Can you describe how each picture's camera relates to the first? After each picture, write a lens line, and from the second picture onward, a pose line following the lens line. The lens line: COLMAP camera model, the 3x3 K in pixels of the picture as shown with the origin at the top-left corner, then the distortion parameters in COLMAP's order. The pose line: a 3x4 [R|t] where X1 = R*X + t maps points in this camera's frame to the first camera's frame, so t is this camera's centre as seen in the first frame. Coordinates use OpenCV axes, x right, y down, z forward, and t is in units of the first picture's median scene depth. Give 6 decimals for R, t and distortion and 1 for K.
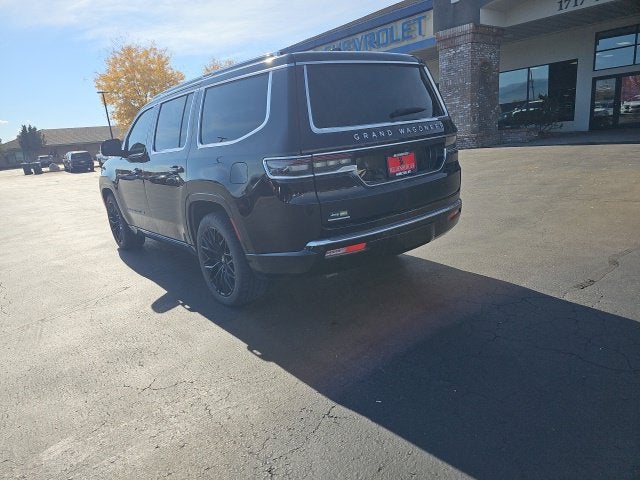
lens RADIAL K [[422.0, 0, 317.0], [0, 422.0, 242.6], [0, 0, 1]] dist [0.051494, -0.045326]
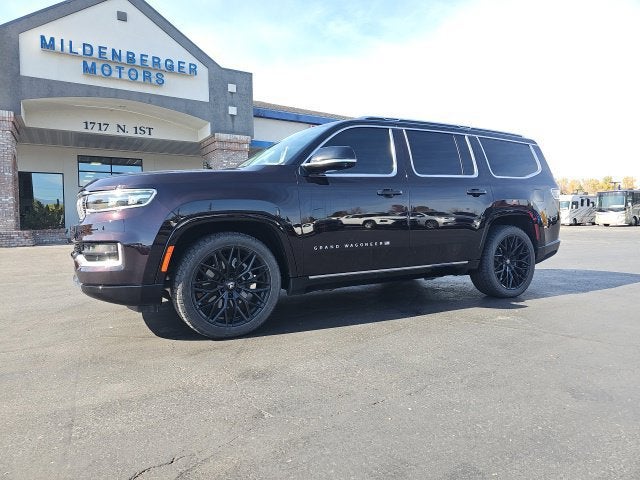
lens RADIAL K [[413.4, 0, 319.6], [0, 413.4, 231.6], [0, 0, 1]] dist [0.058202, -0.045409]
pose [[0.184441, 0.068635, 0.980444, -0.358250], [0.244629, 0.962959, -0.113430, -0.010185], [-0.951913, 0.260766, 0.160819, 0.295427]]
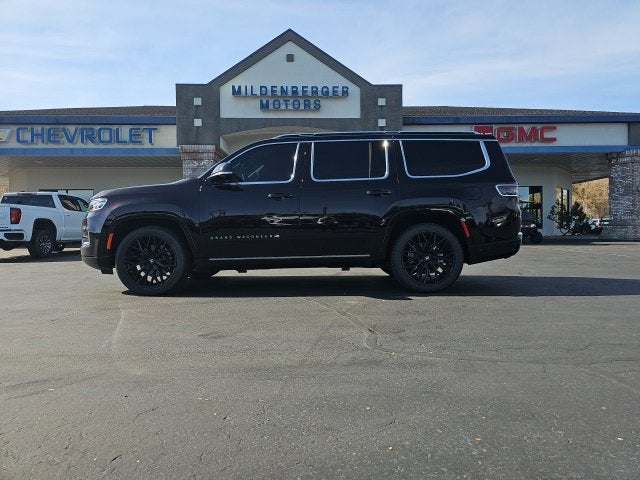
lens RADIAL K [[415.3, 0, 329.8], [0, 415.3, 233.7], [0, 0, 1]] dist [0.062120, -0.051925]
pose [[0.628937, 0.083051, 0.773008, -0.325291], [0.148877, 0.963013, -0.224594, 0.048864], [-0.763069, 0.256339, 0.593310, 0.094966]]
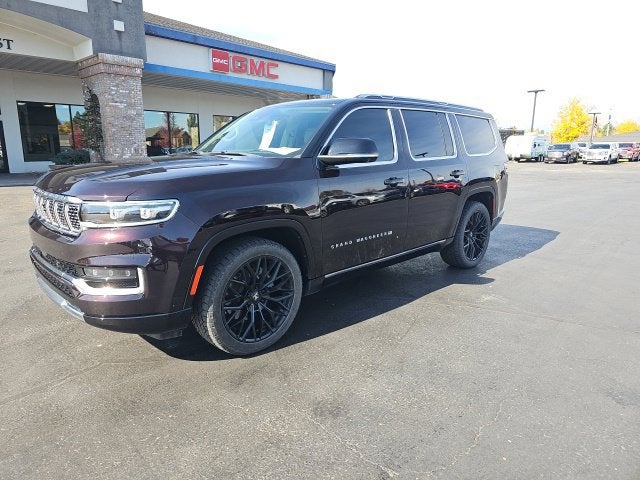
lens RADIAL K [[412.3, 0, 316.2], [0, 412.3, 232.3], [0, 0, 1]] dist [0.056563, -0.043894]
pose [[-0.075536, -0.104083, 0.991696, -0.348730], [0.254349, 0.959628, 0.120090, -0.059773], [-0.964158, 0.261308, -0.046013, 0.348980]]
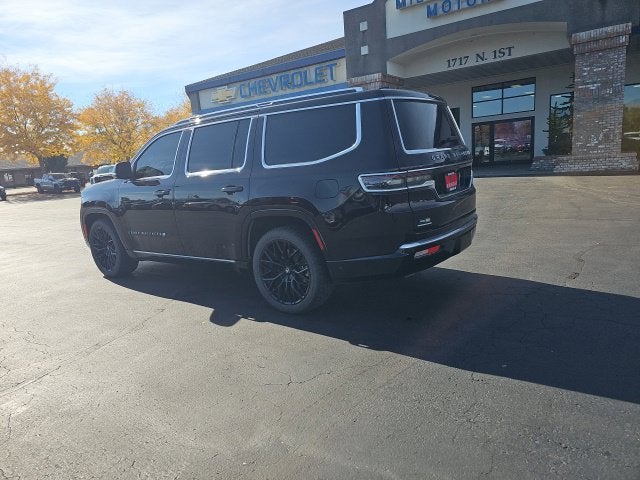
lens RADIAL K [[420.0, 0, 318.8], [0, 420.0, 235.7], [0, 0, 1]] dist [0.055784, -0.049488]
pose [[0.967613, -0.027107, 0.250977, -0.091430], [0.050229, 0.995012, -0.086186, 0.010618], [-0.247389, 0.096001, 0.964149, -0.012216]]
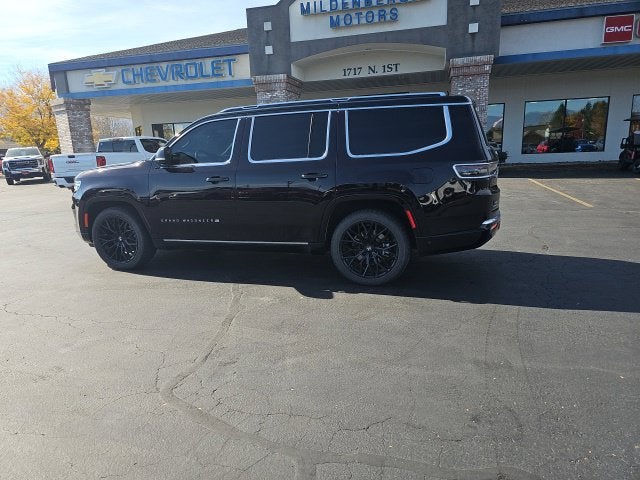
lens RADIAL K [[417.3, 0, 317.2], [0, 417.3, 240.8], [0, 0, 1]] dist [0.057787, -0.047584]
pose [[0.833702, -0.053594, 0.549608, -0.225198], [0.095885, 0.994210, -0.048501, 0.013937], [-0.543827, 0.093134, 0.834014, 0.016332]]
